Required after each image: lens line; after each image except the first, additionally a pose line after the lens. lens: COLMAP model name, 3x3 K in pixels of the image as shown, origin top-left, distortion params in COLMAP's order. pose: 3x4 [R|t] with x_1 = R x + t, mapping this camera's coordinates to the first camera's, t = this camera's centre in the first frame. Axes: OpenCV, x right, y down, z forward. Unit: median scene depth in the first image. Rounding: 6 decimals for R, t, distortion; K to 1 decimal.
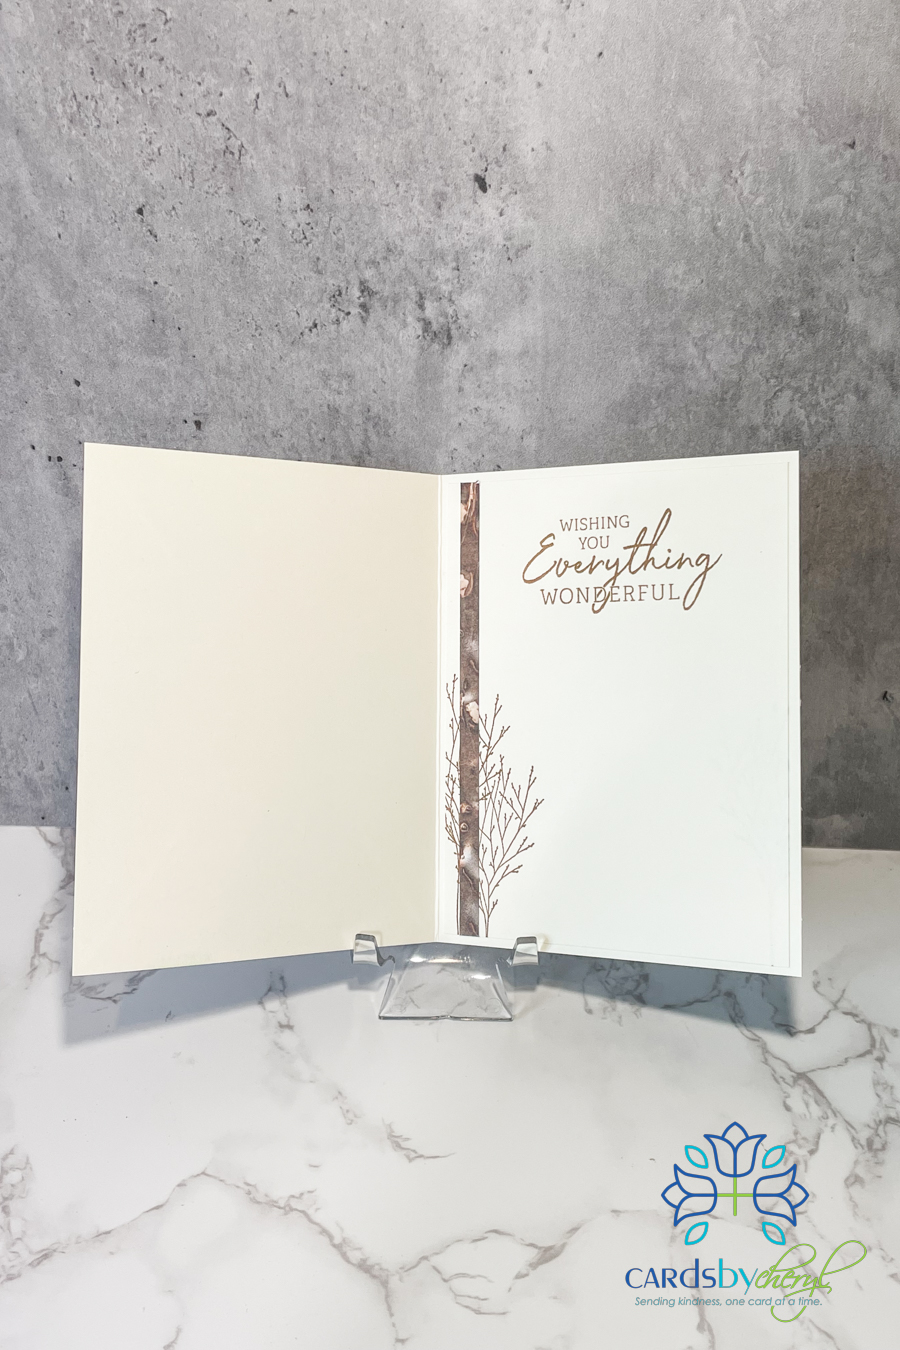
lens RADIAL K [[1450.7, 0, 443.1], [0, 1450.7, 625.3], [0, 0, 1]] dist [0.104013, -0.198454]
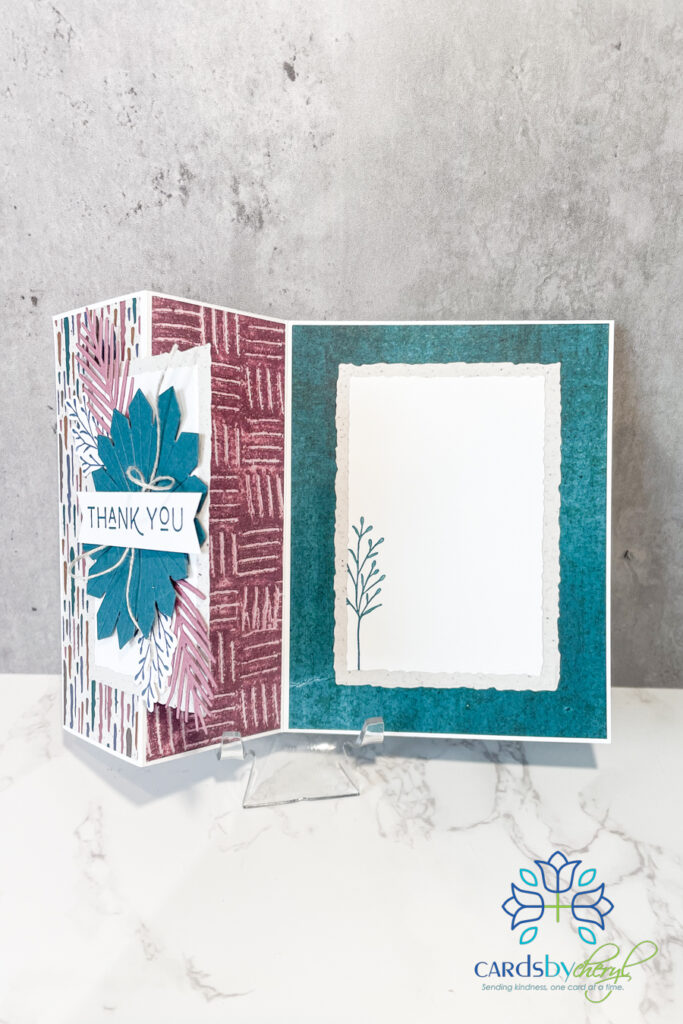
lens RADIAL K [[812.3, 0, 332.3], [0, 812.3, 511.8], [0, 0, 1]] dist [0.061239, -0.098499]
pose [[0.997259, 0.010546, 0.073228, 0.015545], [-0.004464, 0.996562, -0.082728, 0.077925], [-0.073849, 0.082174, 0.993878, 0.392871]]
